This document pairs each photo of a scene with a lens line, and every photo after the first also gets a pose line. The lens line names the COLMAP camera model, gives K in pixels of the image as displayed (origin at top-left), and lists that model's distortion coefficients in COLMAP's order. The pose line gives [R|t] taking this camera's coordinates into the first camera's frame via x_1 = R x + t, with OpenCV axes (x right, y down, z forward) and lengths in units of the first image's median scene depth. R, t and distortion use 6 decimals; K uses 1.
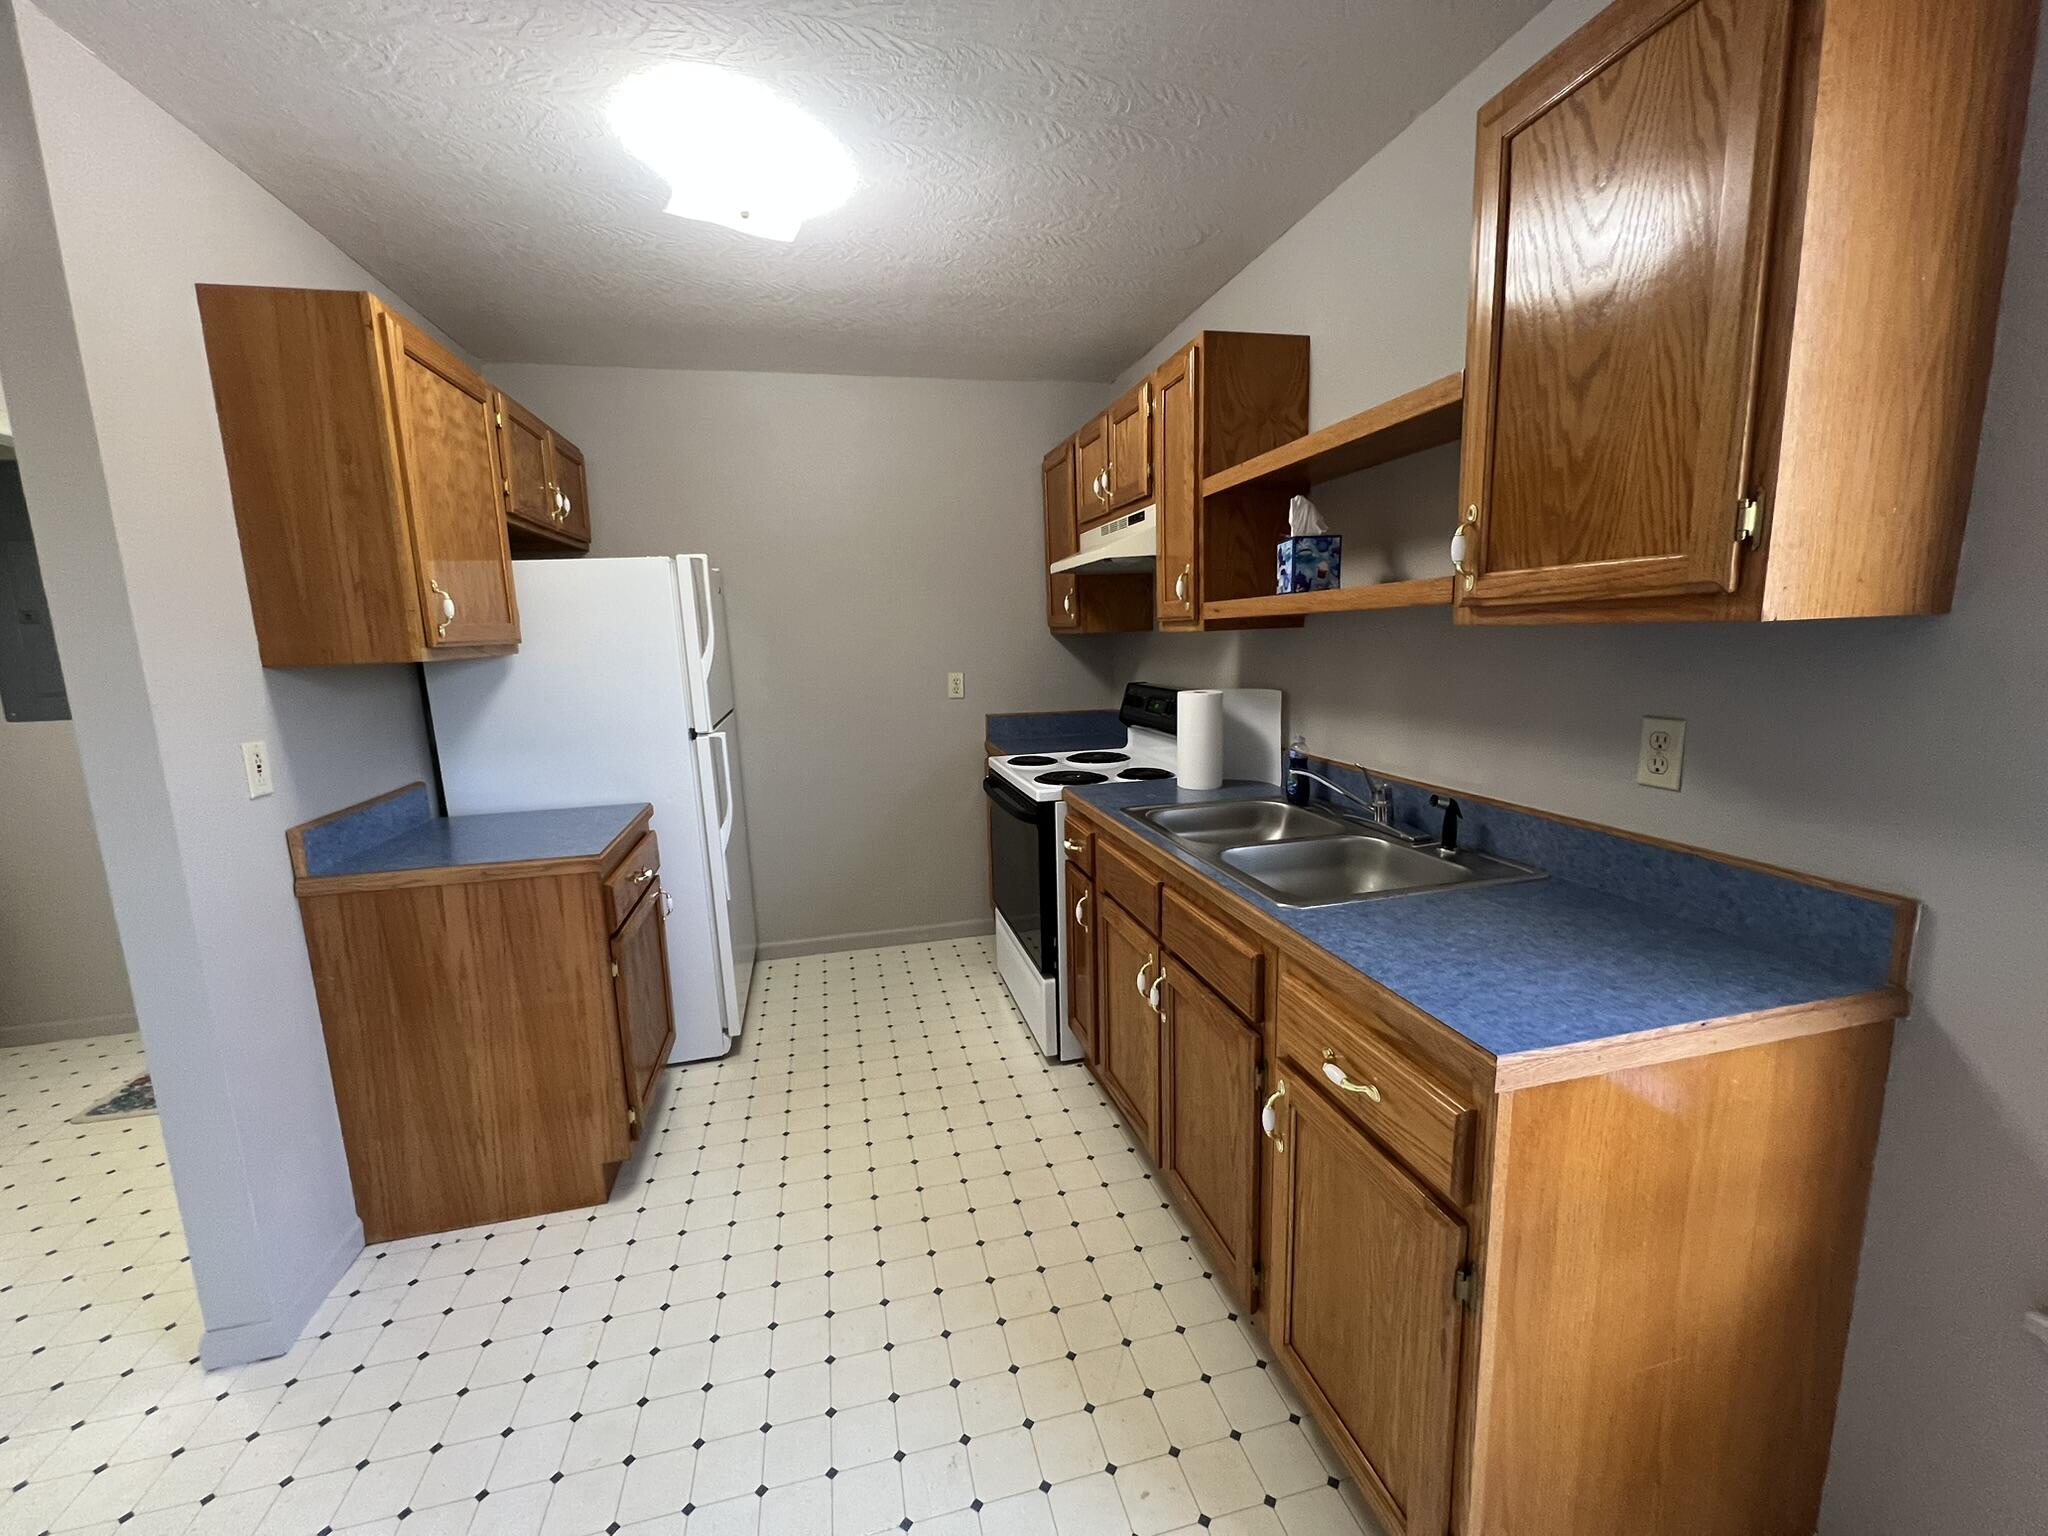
lens RADIAL K [[820.1, 0, 1010.9], [0, 820.1, 763.0], [0, 0, 1]] dist [0.000039, -0.000092]
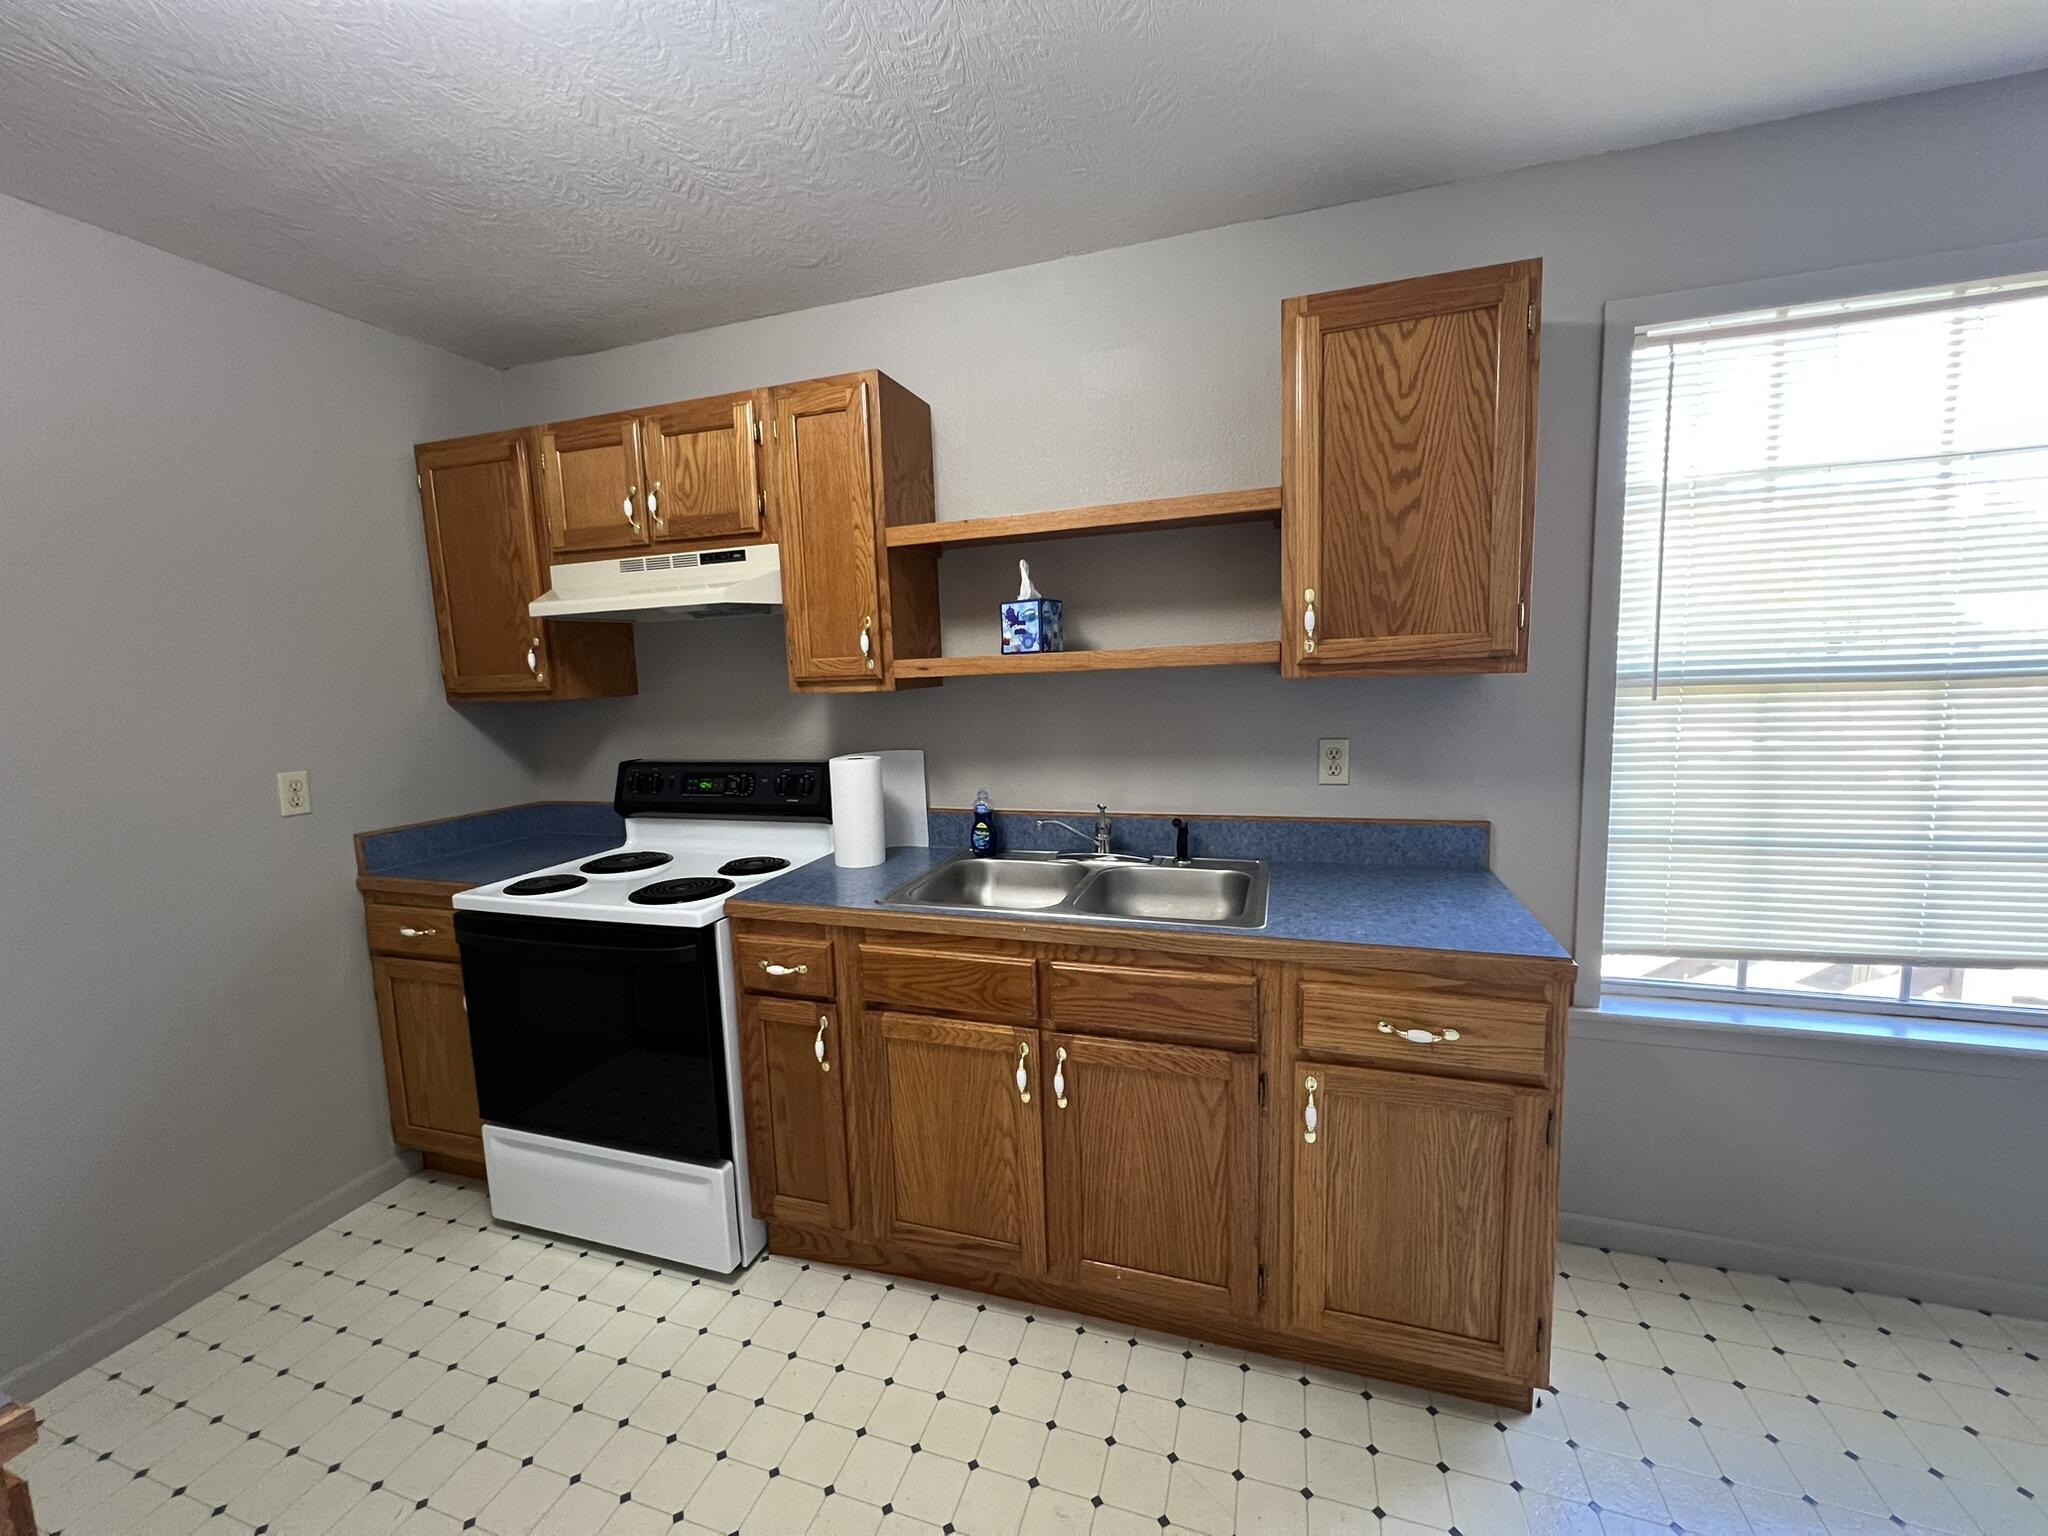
lens RADIAL K [[815.8, 0, 1019.4], [0, 815.8, 764.2], [0, 0, 1]] dist [-0.000962, -0.000550]
pose [[0.521246, -0.088451, 0.848810, -0.559893], [0.154258, 0.987996, 0.008226, -0.077450], [-0.839349, 0.126648, 0.528634, 0.487015]]
